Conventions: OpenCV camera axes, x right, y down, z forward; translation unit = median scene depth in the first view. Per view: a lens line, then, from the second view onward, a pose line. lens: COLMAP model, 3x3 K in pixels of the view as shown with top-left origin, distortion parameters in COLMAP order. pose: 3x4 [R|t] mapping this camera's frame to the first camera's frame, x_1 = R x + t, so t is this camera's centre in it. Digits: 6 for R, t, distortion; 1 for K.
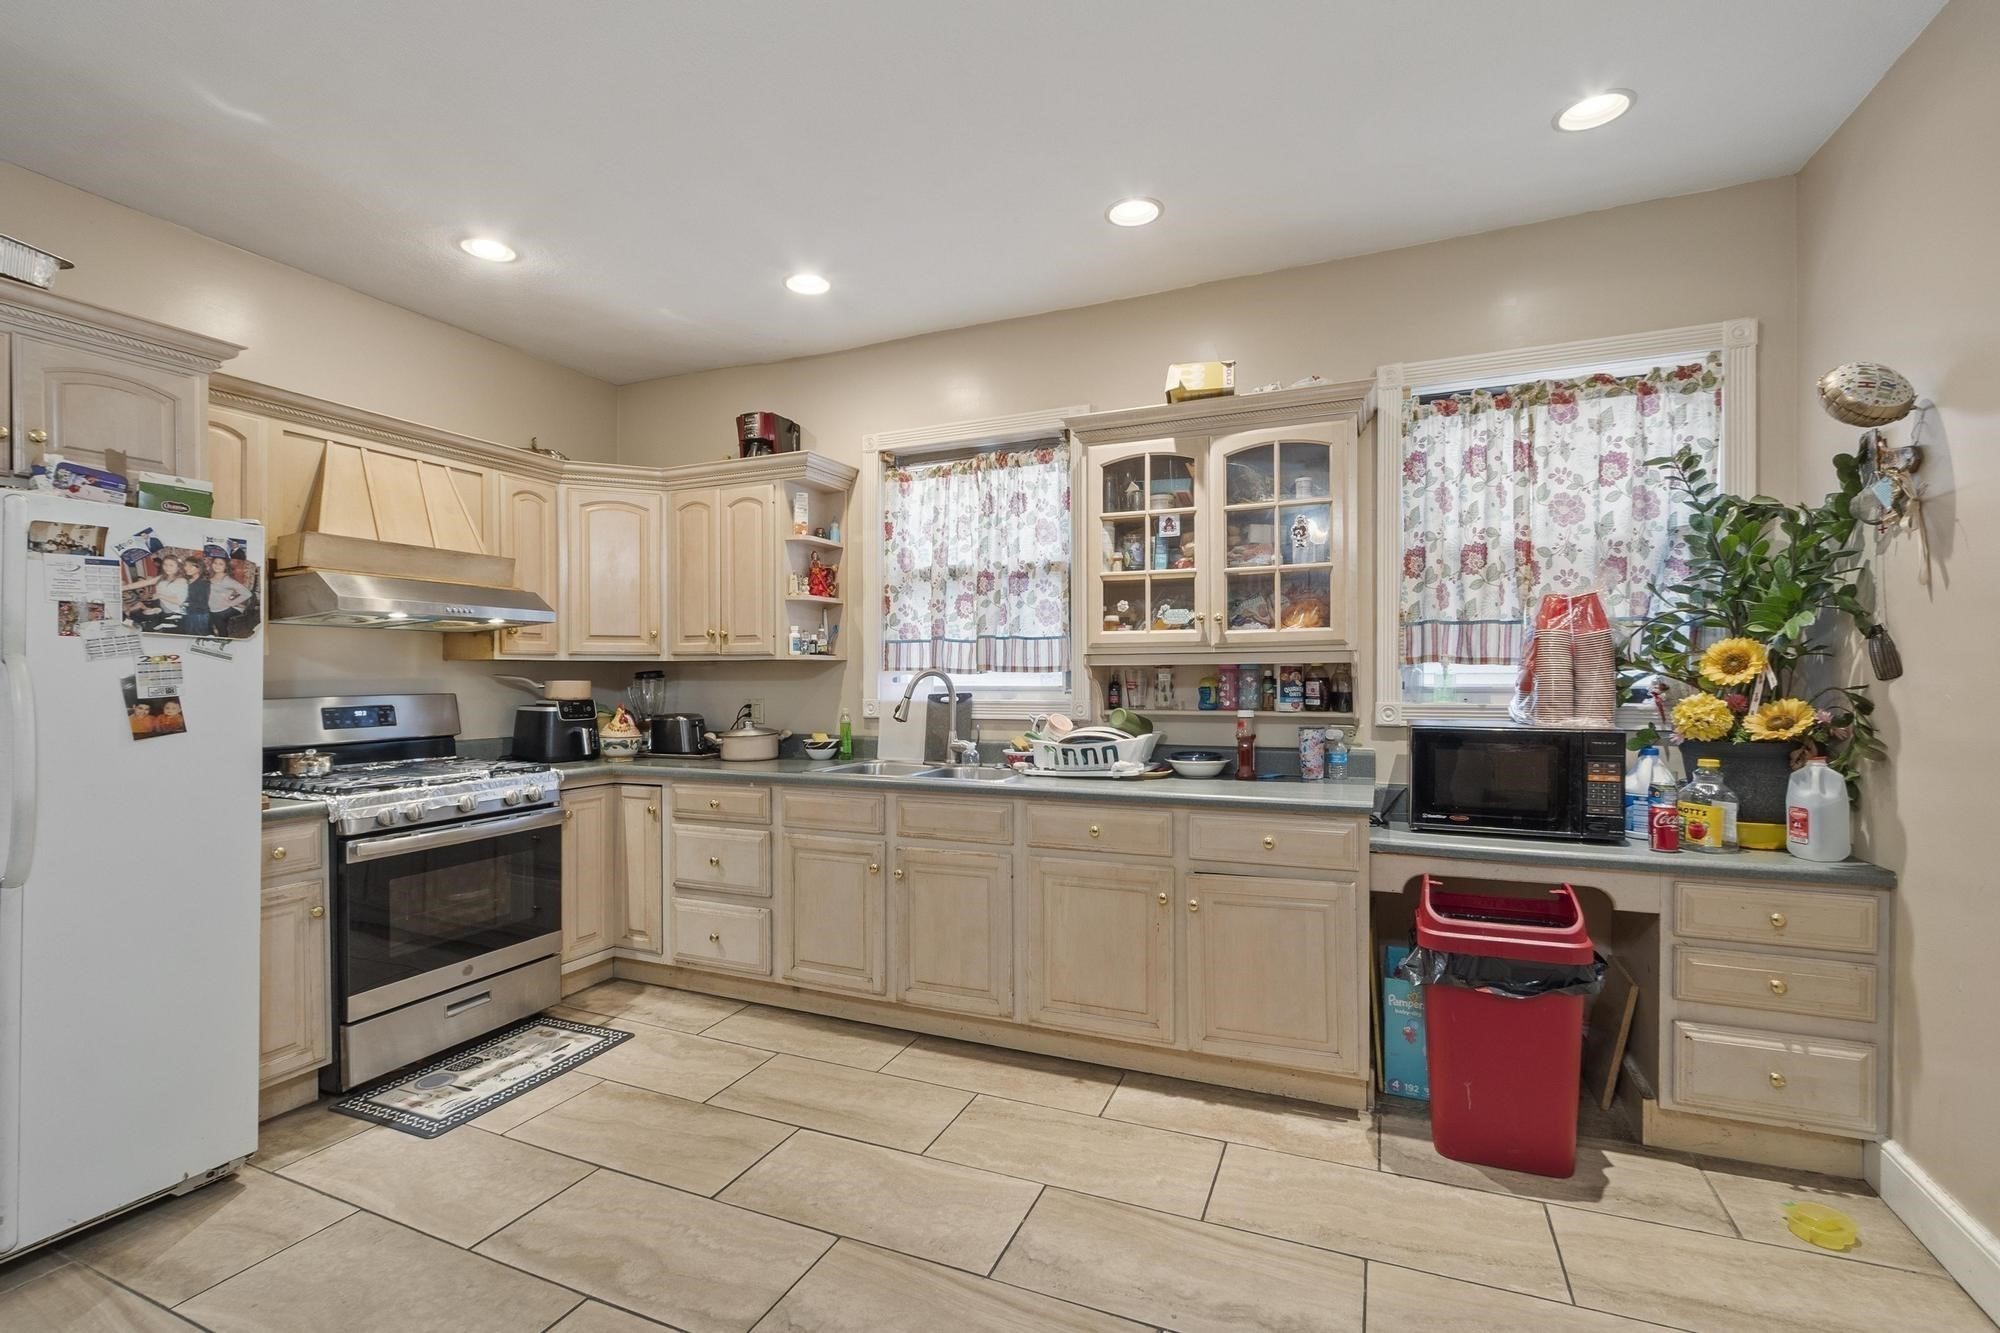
lens RADIAL K [[879.9, 0, 1000.9], [0, 879.9, 684.0], [0, 0, 1]] dist [0.002304, 0.000403]
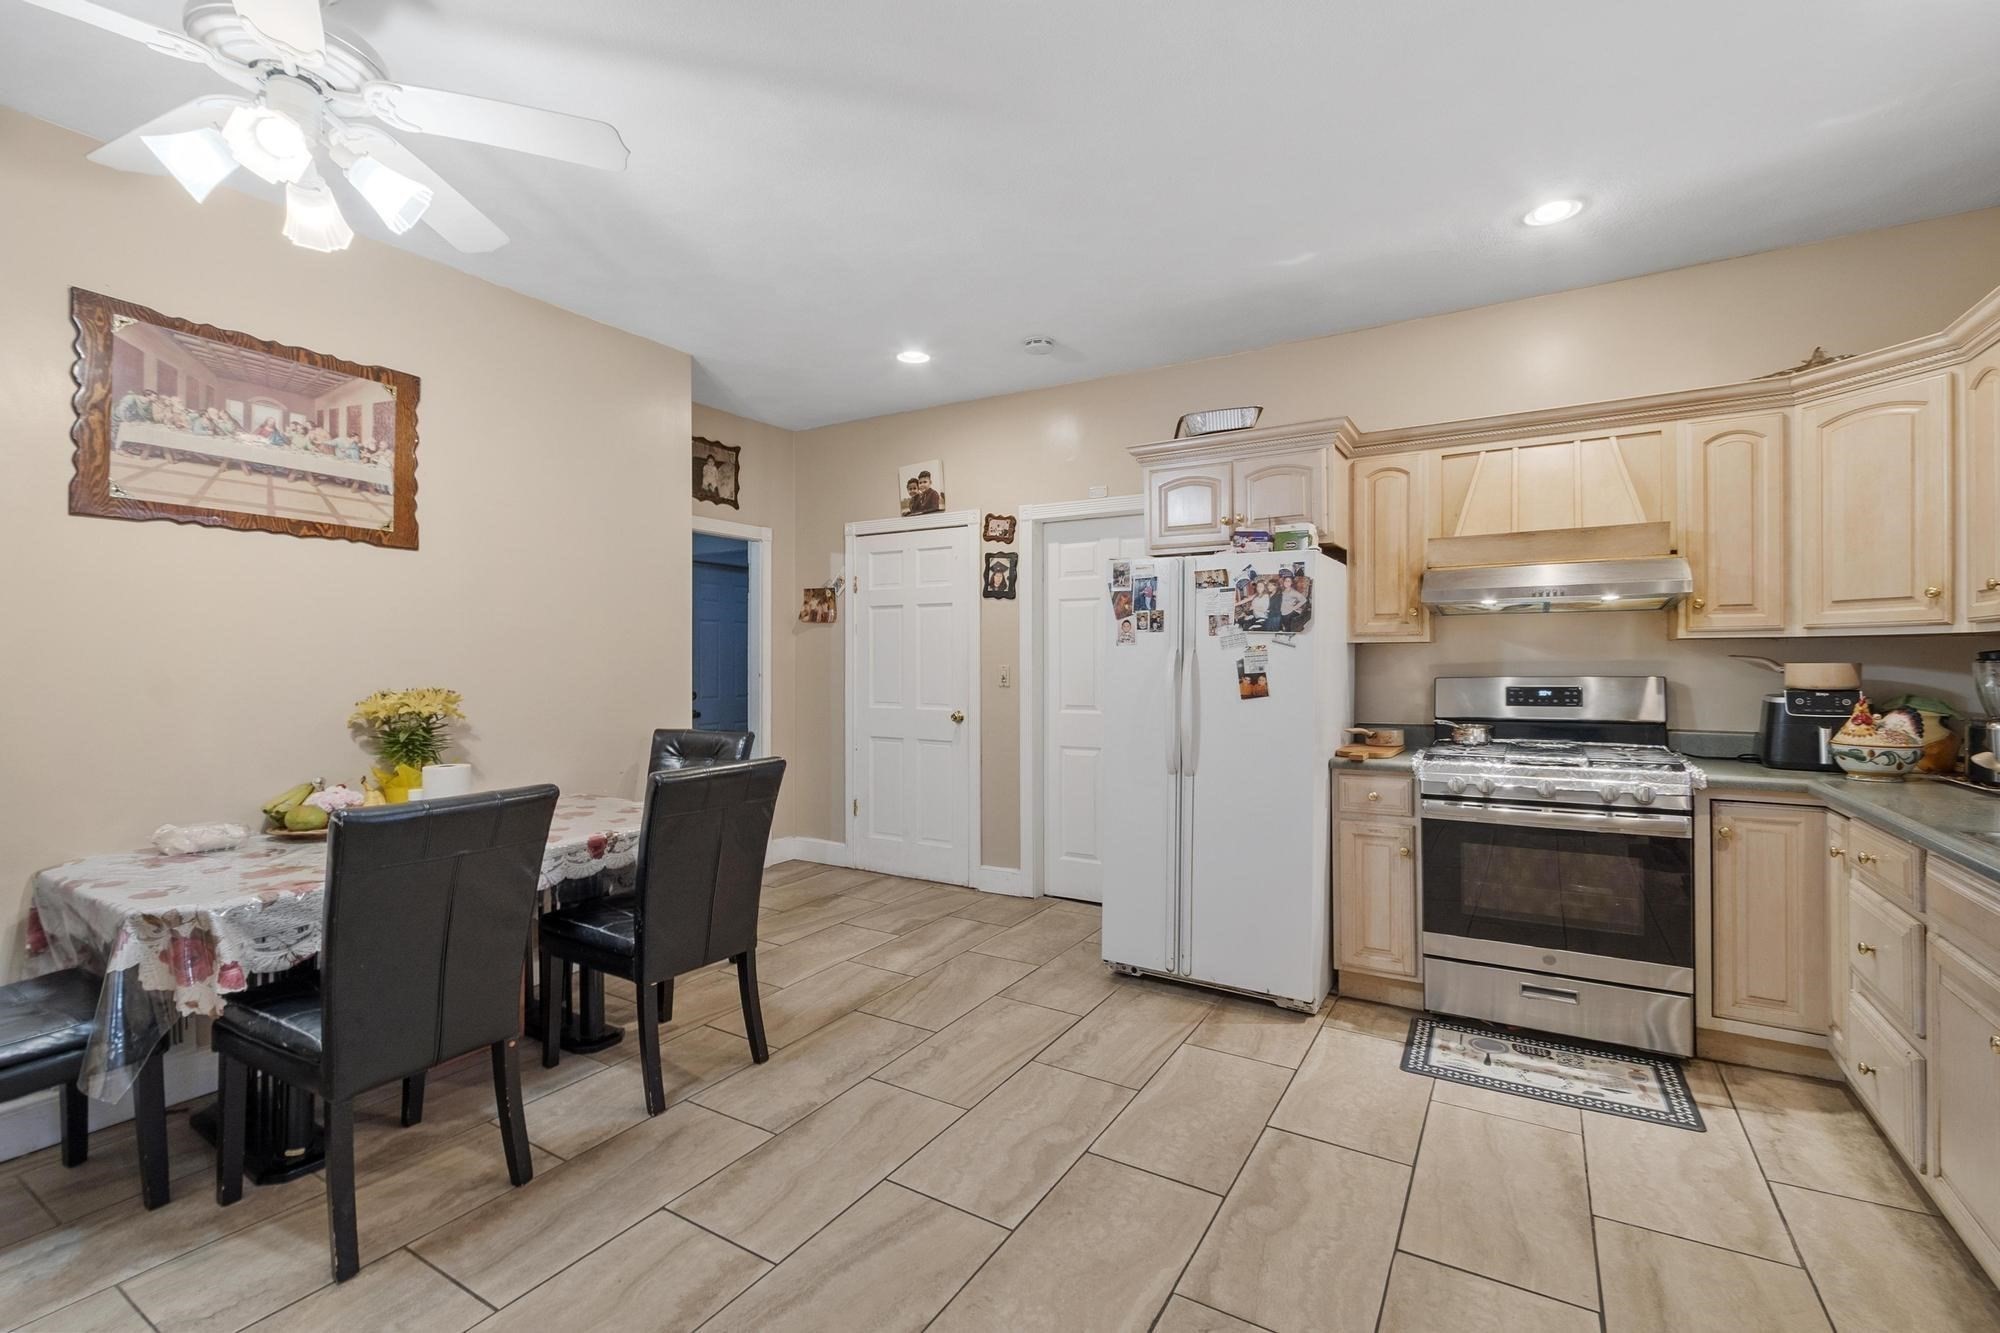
lens RADIAL K [[870.6, 0, 1000.0], [0, 870.6, 666.5], [0, 0, 1]] dist [-0.002327, -0.000147]
pose [[-0.137029, 0.007545, -0.990538, 0.468675], [-0.005412, 0.999950, 0.008365, -0.004857], [0.990552, 0.006507, -0.136981, 0.578262]]
